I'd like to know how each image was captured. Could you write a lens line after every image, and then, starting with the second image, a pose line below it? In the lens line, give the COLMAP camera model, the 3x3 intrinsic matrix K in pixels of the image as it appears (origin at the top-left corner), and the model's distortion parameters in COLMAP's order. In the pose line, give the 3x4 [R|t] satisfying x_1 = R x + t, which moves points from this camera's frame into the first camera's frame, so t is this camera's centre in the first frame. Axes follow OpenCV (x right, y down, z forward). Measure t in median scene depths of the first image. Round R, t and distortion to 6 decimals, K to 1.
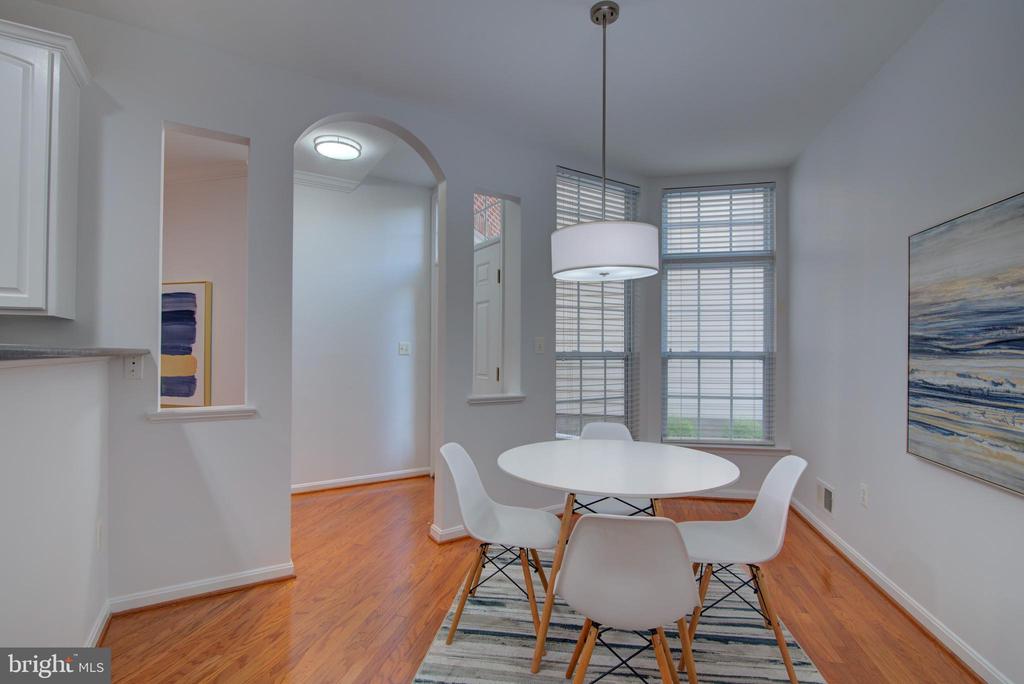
lens RADIAL K [[469.7, 0, 511.5], [0, 469.7, 347.4], [0, 0, 1]] dist [-0.017135, -0.000312]
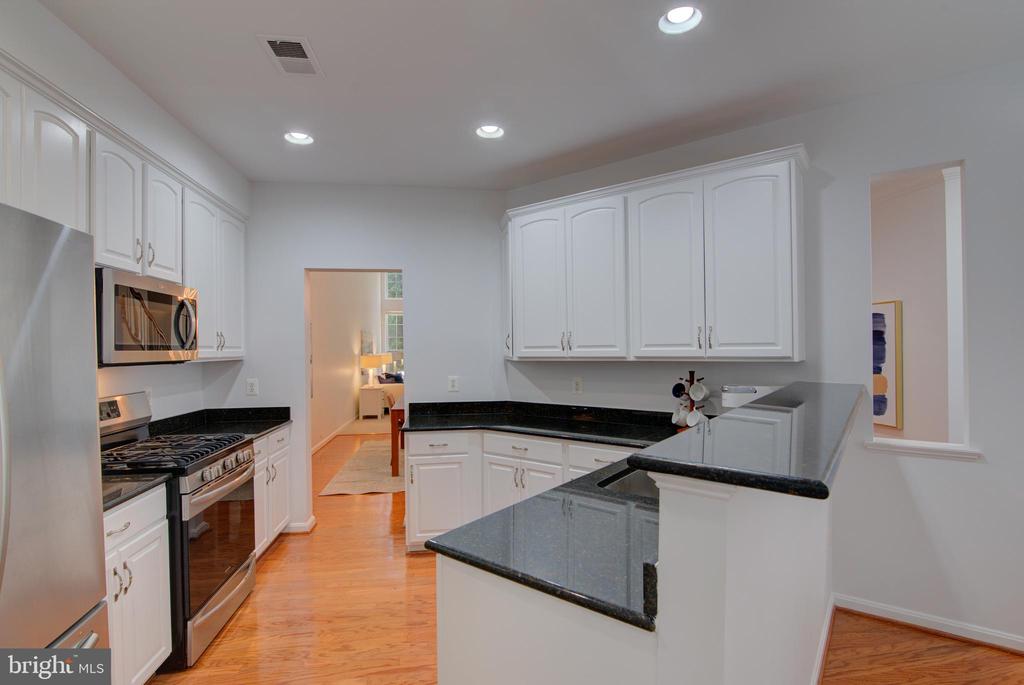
lens RADIAL K [[492.9, 0, 515.3], [0, 492.9, 344.7], [0, 0, 1]] dist [-0.003559, -0.000647]
pose [[0.378001, -0.010822, -0.925742, -0.000555], [0.026493, 0.999649, -0.000868, -0.113700], [0.925426, -0.024198, 0.378155, -0.221712]]
